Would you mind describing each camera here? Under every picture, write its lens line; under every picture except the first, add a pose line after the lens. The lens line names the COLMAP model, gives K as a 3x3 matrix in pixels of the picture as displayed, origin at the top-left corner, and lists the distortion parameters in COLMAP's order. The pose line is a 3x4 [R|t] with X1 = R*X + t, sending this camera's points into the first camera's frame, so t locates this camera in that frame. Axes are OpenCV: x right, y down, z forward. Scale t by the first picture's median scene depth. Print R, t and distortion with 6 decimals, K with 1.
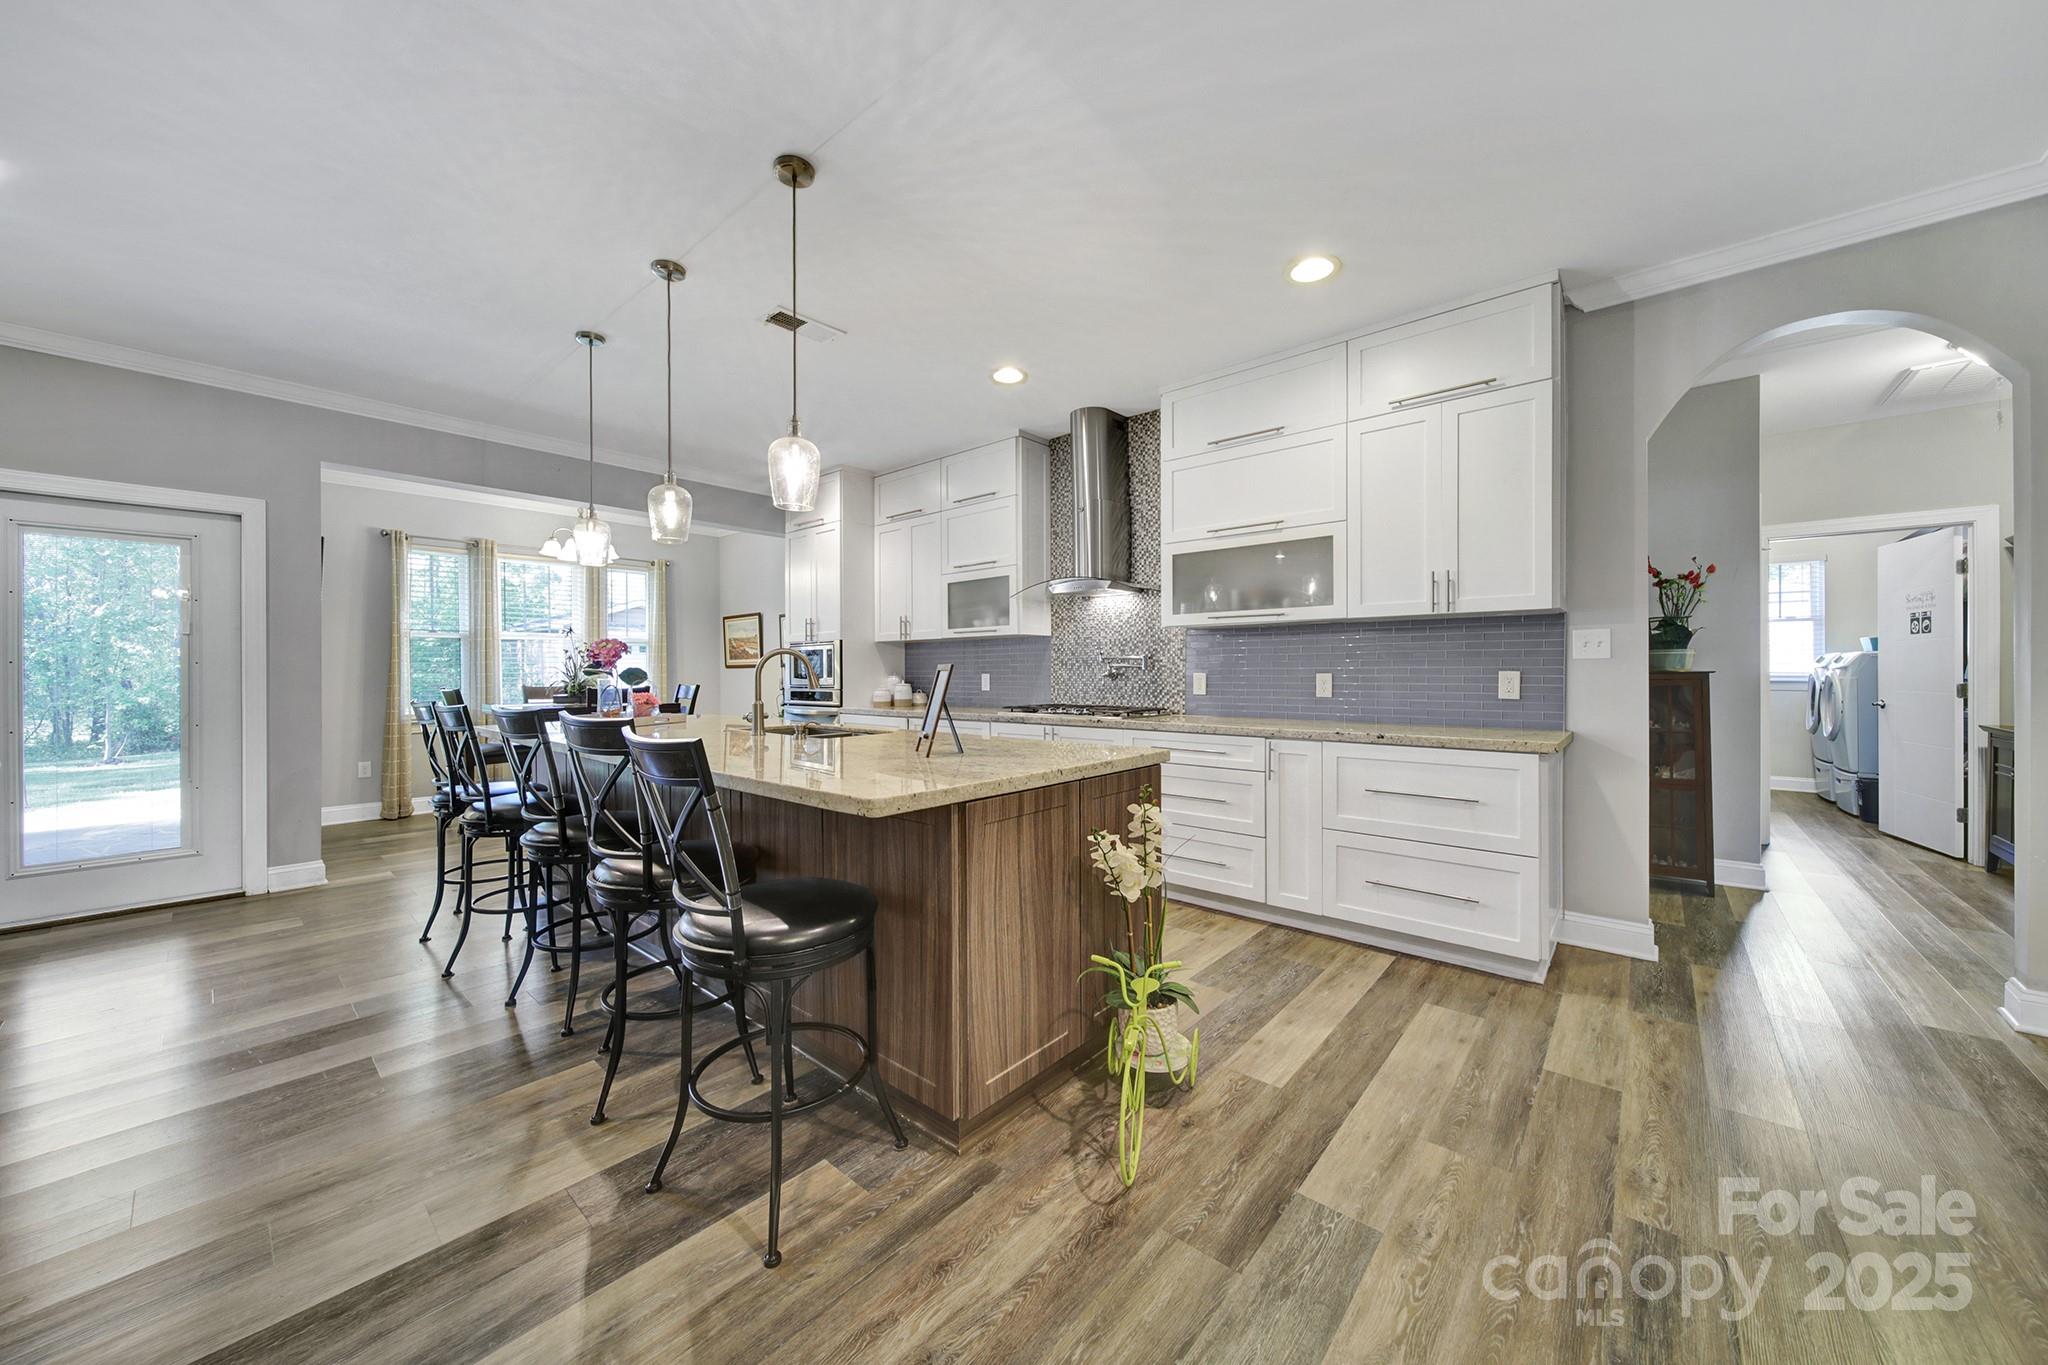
lens RADIAL K [[720.1, 0, 1026.0], [0, 720.1, 670.0], [0, 0, 1]] dist [-0.002628, -0.000002]
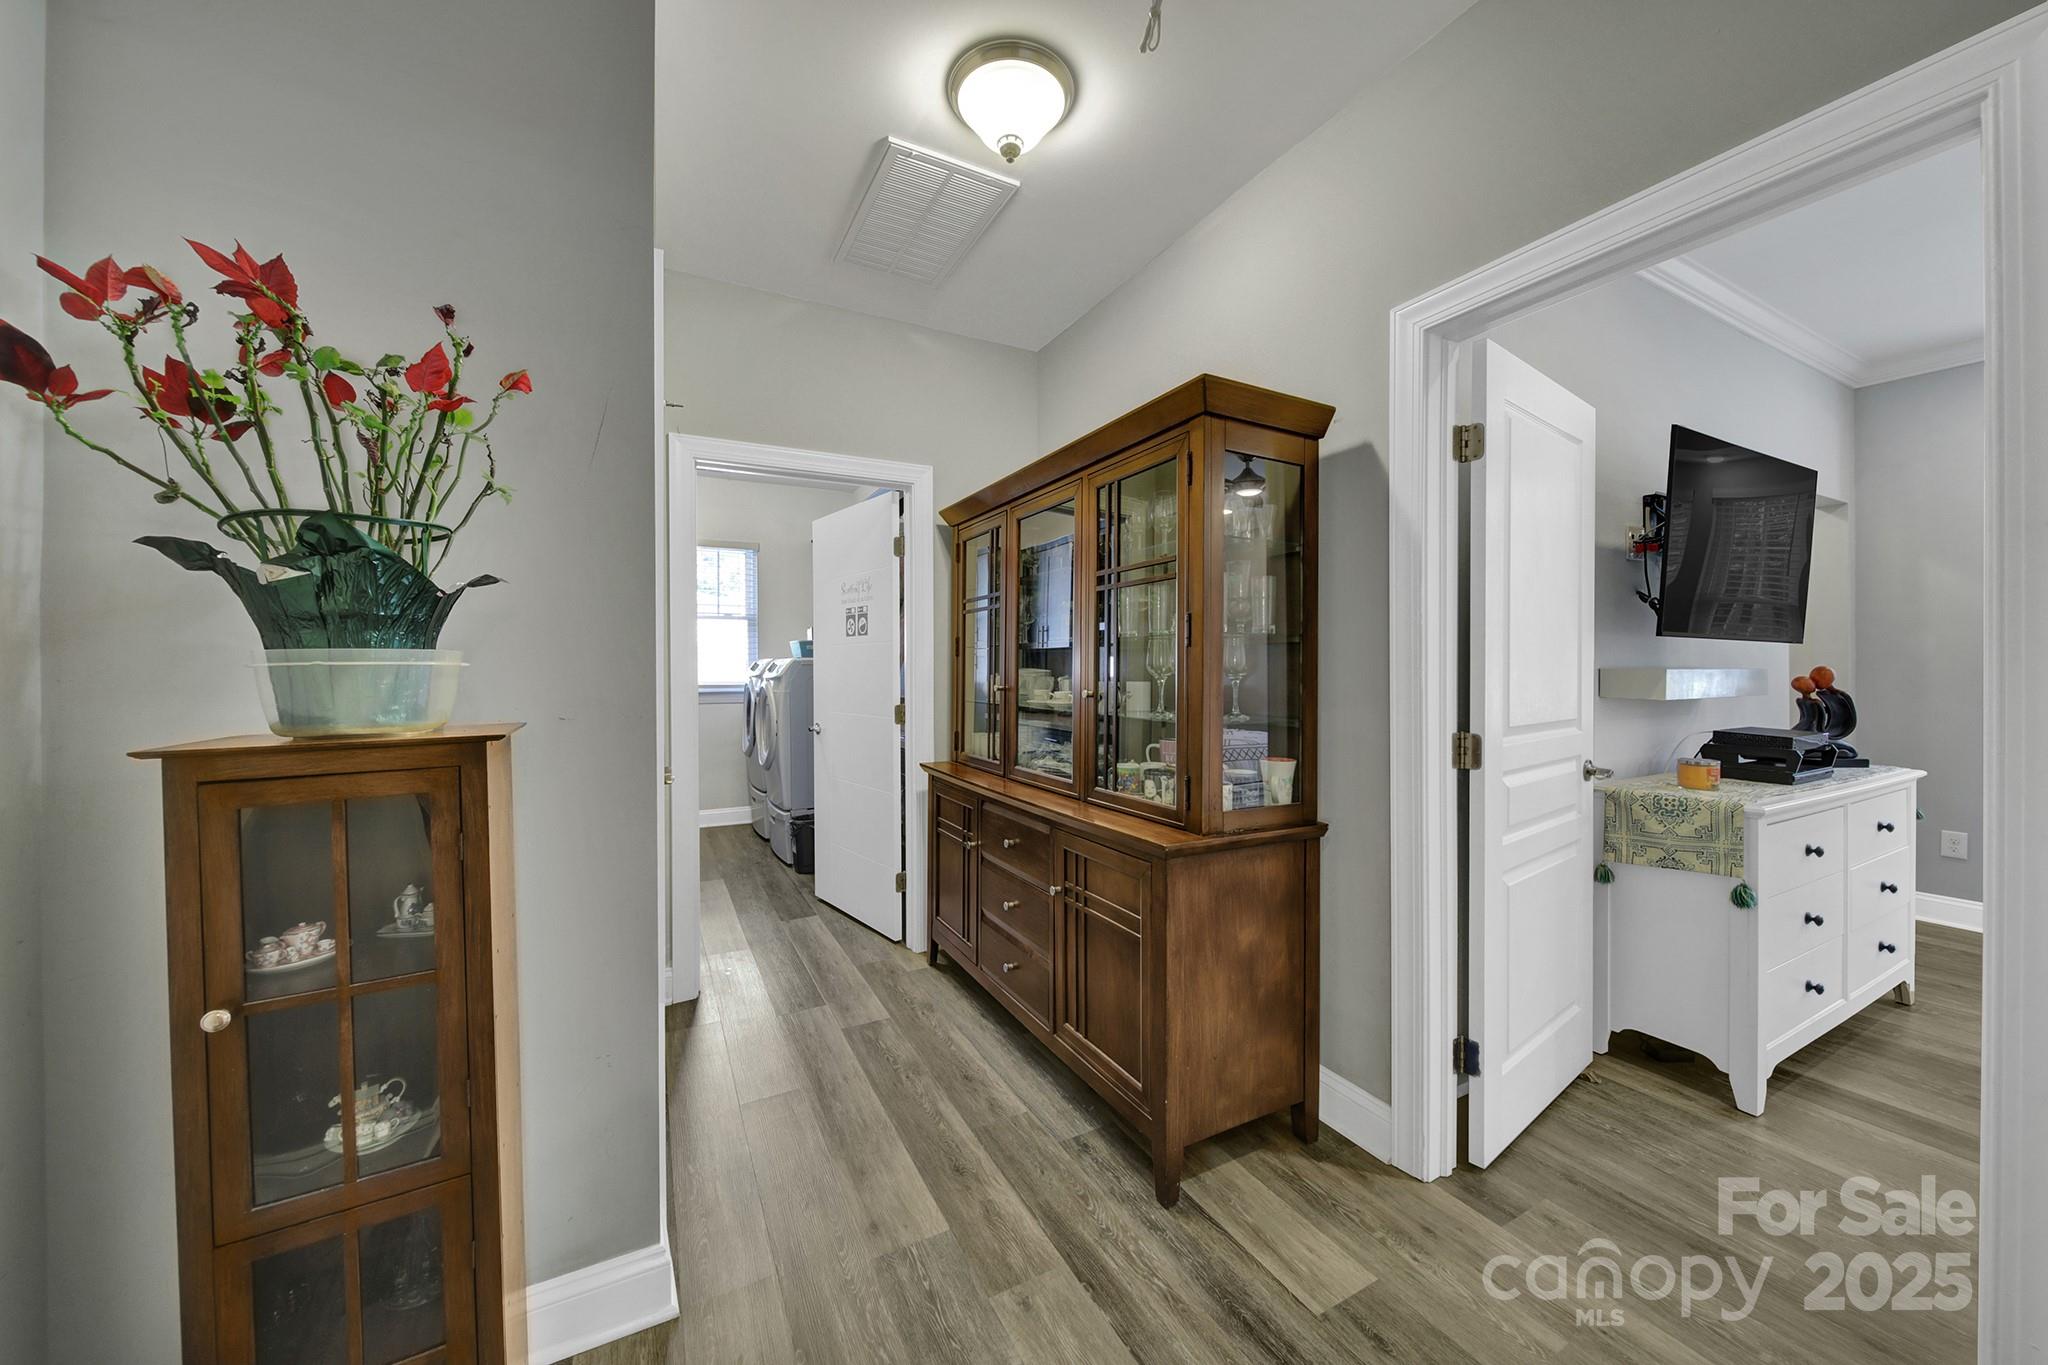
lens RADIAL K [[720.1, 0, 1025.6], [0, 720.1, 674.0], [0, 0, 1]] dist [-0.002628, -0.000002]
pose [[0.358099, -0.008075, 0.933649, 0.474259], [0.000599, 0.999964, 0.008418, -0.013783], [-0.933684, -0.002455, 0.358091, 0.440452]]
